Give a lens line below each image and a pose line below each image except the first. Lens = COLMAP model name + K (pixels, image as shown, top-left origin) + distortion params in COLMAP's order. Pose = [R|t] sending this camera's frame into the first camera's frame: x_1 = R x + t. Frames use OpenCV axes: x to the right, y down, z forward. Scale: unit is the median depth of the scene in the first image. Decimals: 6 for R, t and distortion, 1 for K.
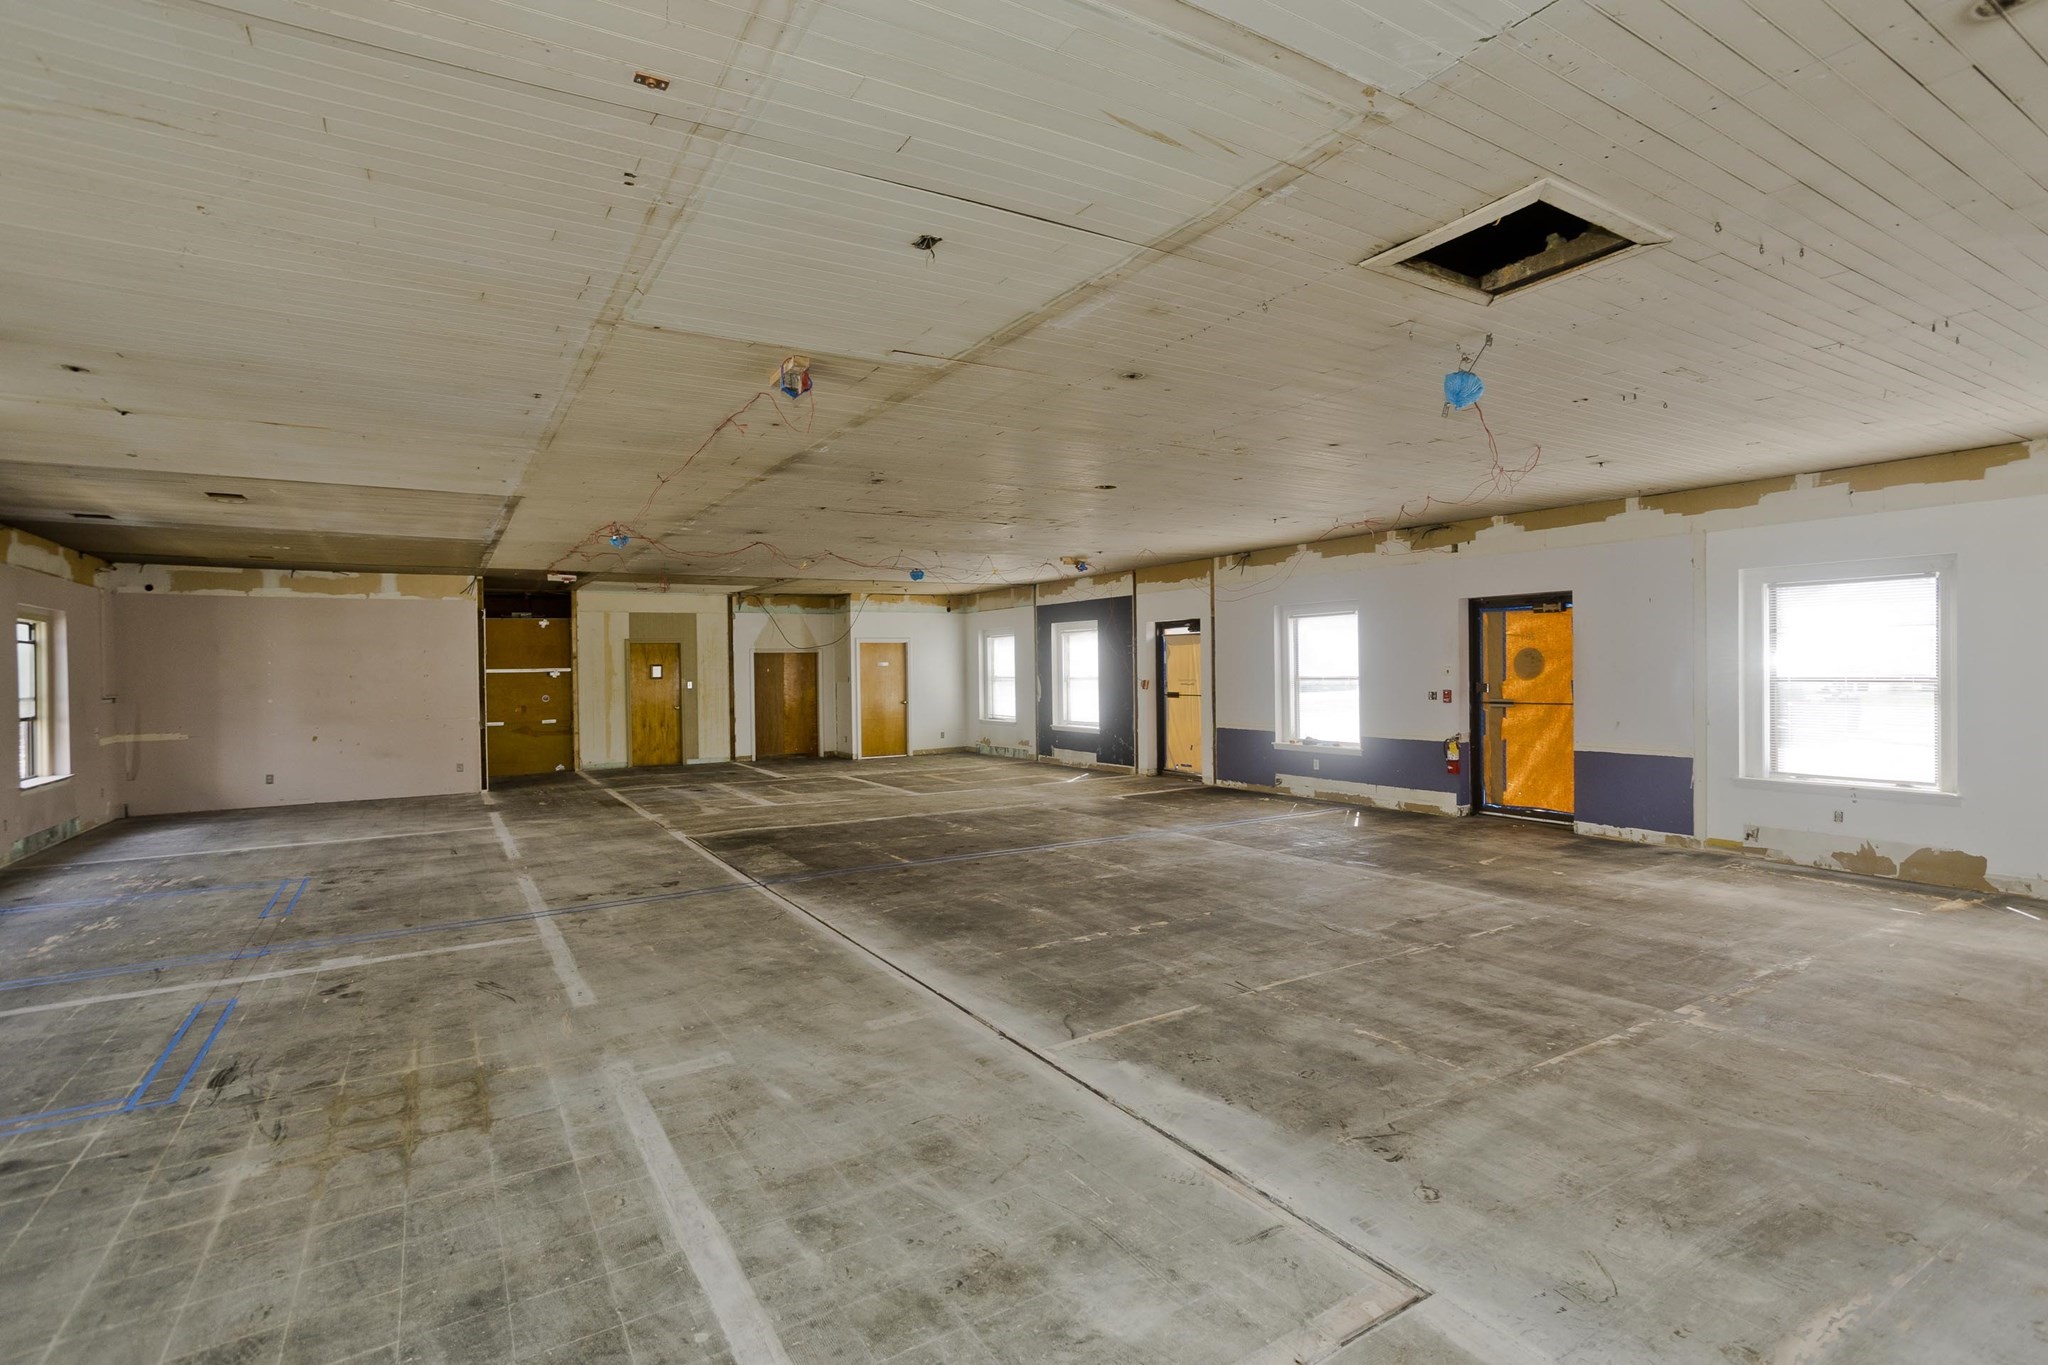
lens RADIAL K [[981.3, 0, 1026.9], [0, 981.3, 678.1], [0, 0, 1]] dist [-0.048913, 0.030842]
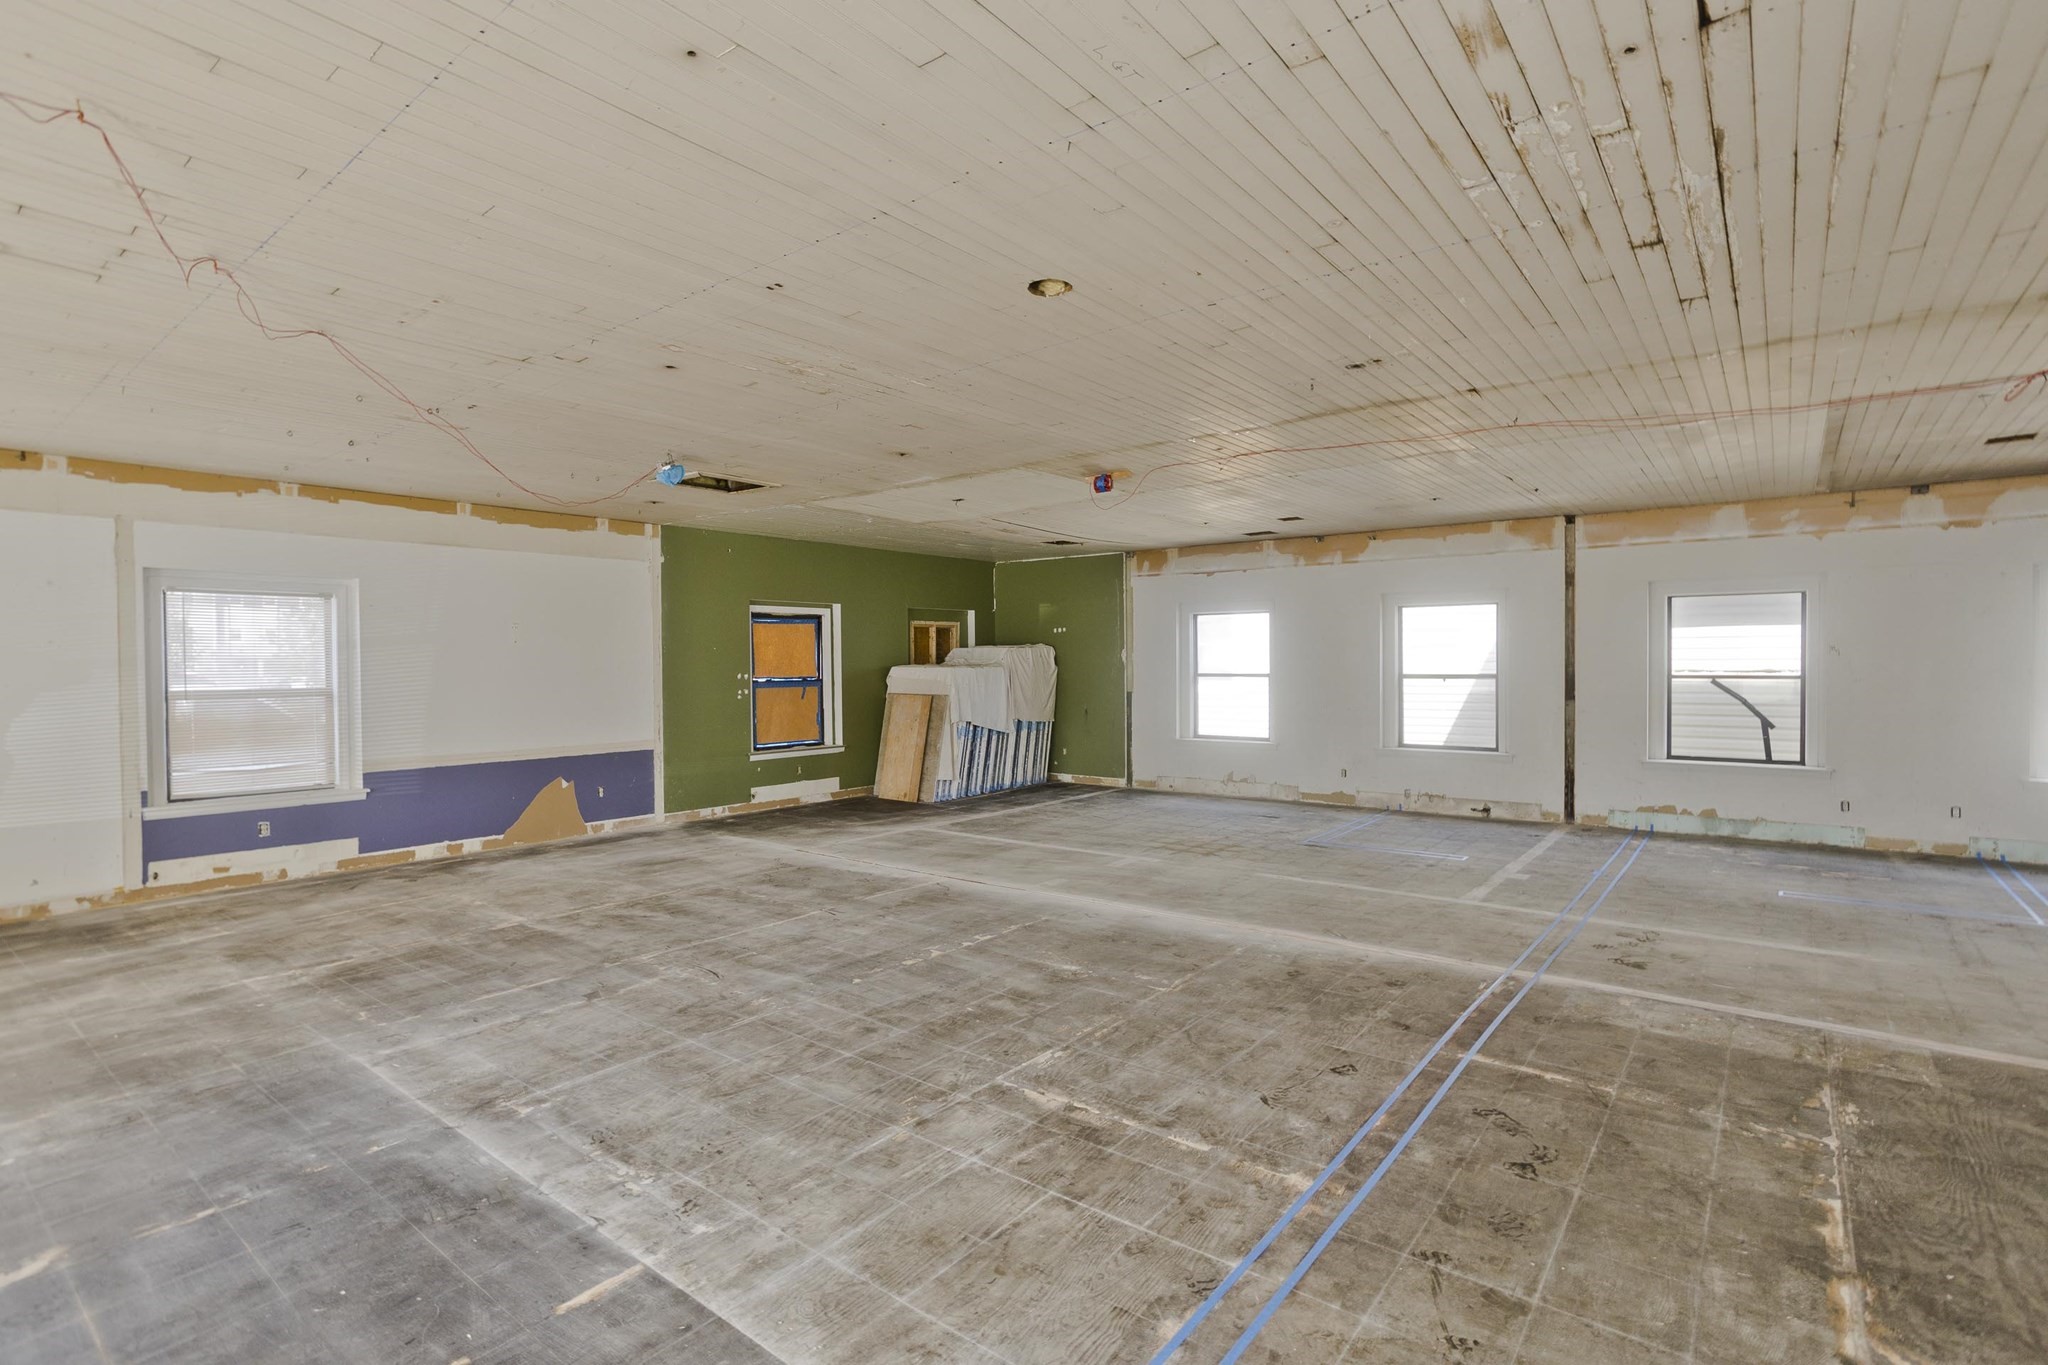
lens RADIAL K [[981.3, 0, 1027.6], [0, 981.3, 676.4], [0, 0, 1]] dist [-0.048913, 0.030842]
pose [[-0.939619, 0.025399, -0.341278, 0.202903], [0.016186, 0.999424, 0.029818, -0.015785], [0.341839, 0.022494, -0.939489, 1.139065]]
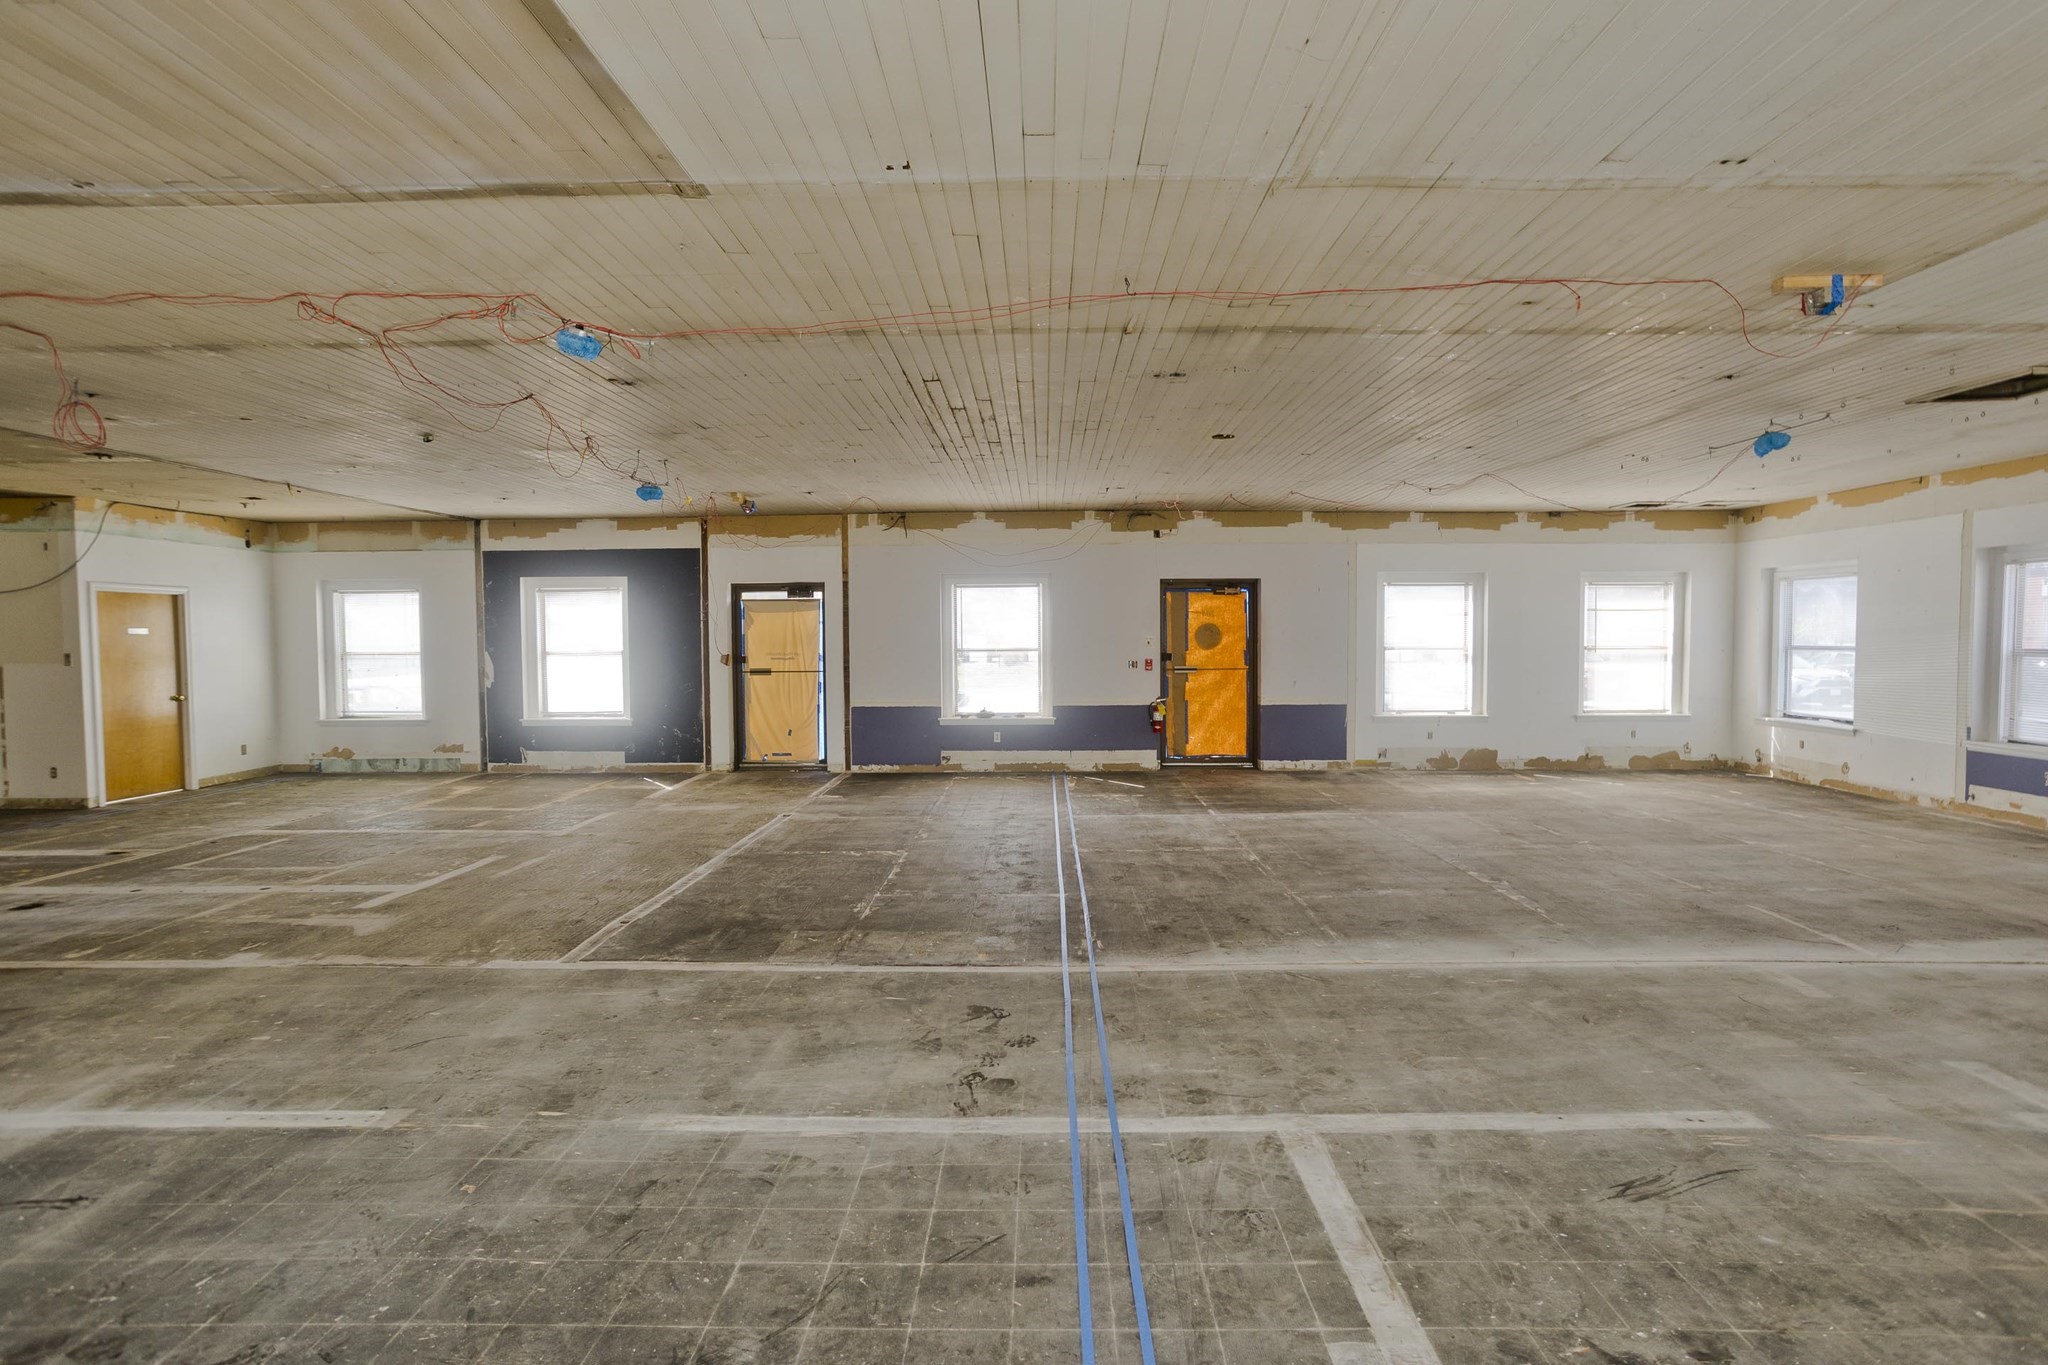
lens RADIAL K [[981.3, 0, 1029.0], [0, 981.3, 677.2], [0, 0, 1]] dist [-0.048913, 0.030842]
pose [[0.540324, -0.023498, 0.841129, -0.622461], [0.007217, 0.999703, 0.023292, 0.005717], [-0.841426, -0.006515, 0.540333, 0.518022]]
